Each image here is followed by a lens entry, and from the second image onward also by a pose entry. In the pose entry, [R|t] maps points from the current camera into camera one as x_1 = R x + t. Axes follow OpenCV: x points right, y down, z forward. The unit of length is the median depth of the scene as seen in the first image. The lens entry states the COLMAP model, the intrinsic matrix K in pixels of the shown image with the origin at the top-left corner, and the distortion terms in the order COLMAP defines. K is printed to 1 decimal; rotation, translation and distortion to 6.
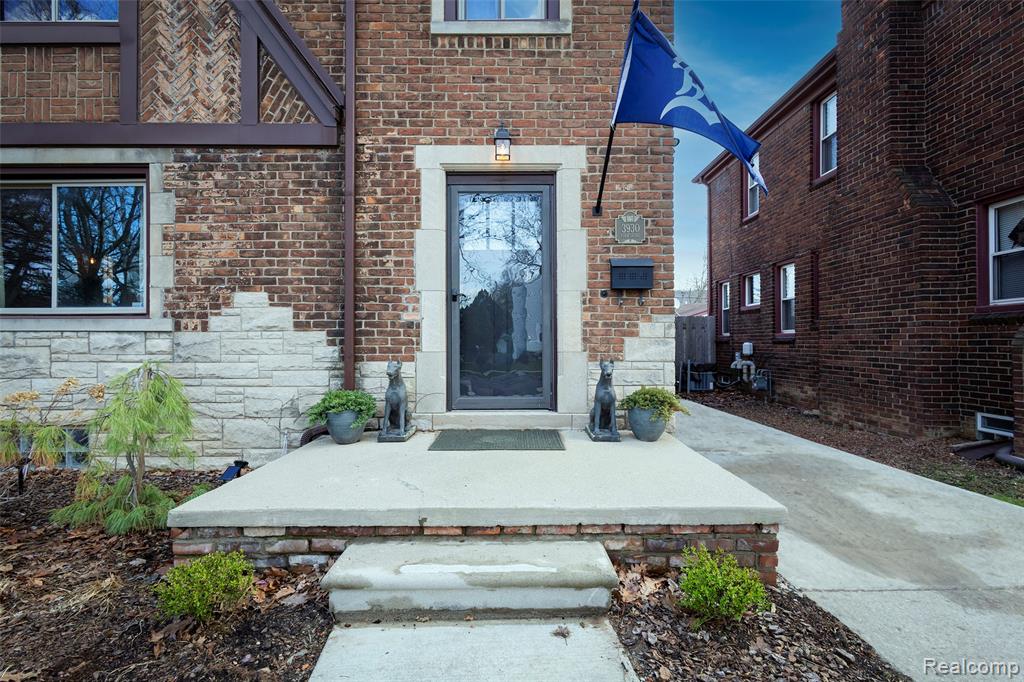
lens RADIAL K [[477.1, 0, 520.3], [0, 477.1, 343.5], [0, 0, 1]] dist [0.001687, -0.000035]
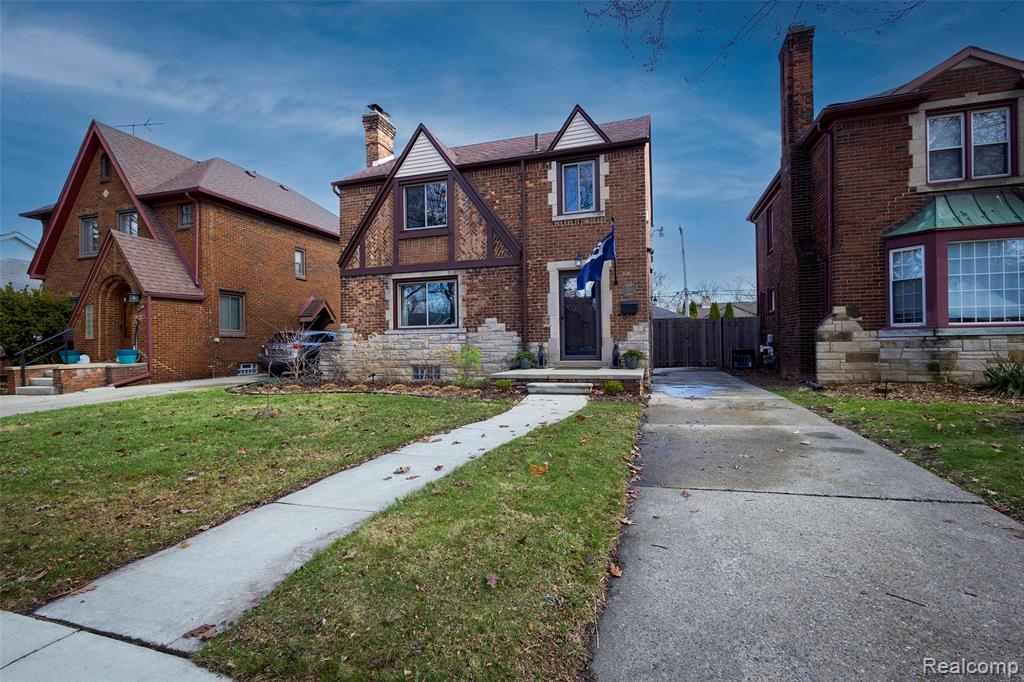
lens RADIAL K [[477.1, 0, 513.2], [0, 477.1, 341.4], [0, 0, 1]] dist [0.001687, -0.000035]
pose [[0.951280, -0.013203, -0.308046, 0.426066], [0.012228, 0.999912, -0.005095, 0.045914], [0.308086, 0.001080, 0.951358, -1.643500]]
